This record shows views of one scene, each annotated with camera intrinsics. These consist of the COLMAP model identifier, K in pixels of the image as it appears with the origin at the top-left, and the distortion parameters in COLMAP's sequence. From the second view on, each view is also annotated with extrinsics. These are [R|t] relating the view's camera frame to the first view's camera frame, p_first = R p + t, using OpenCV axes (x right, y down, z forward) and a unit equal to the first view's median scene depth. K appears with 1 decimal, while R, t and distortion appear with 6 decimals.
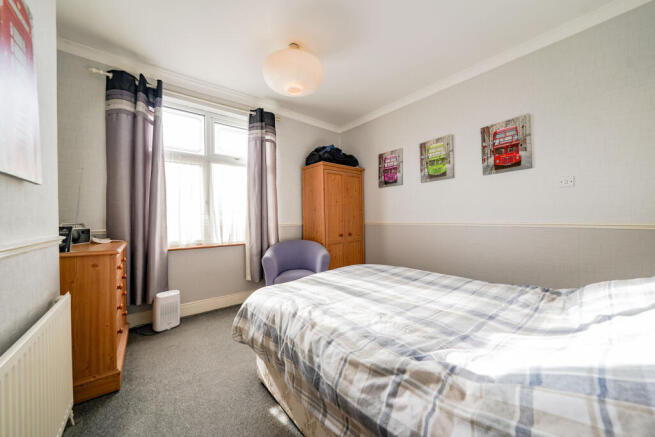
lens RADIAL K [[225.8, 0, 327.0], [0, 225.8, 215.9], [0, 0, 1]] dist [-0.011458, 0.000208]
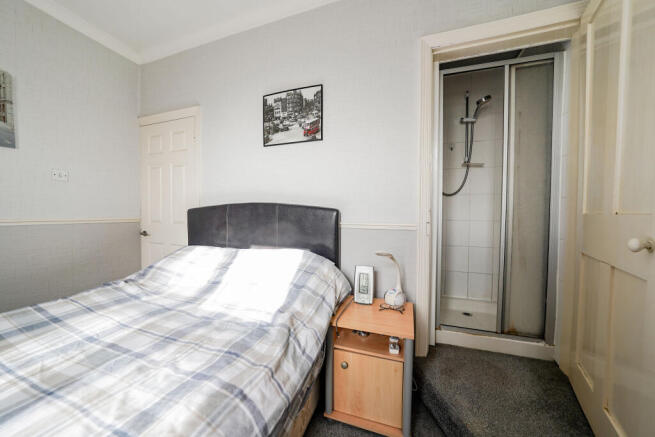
lens RADIAL K [[225.8, 0, 327.9], [0, 225.8, 218.9], [0, 0, 1]] dist [-0.011458, 0.000208]
pose [[-0.513827, -0.012534, 0.857802, -0.481783], [-0.006257, 0.999921, 0.010862, 0.021207], [-0.857871, 0.000214, -0.513865, 0.804883]]
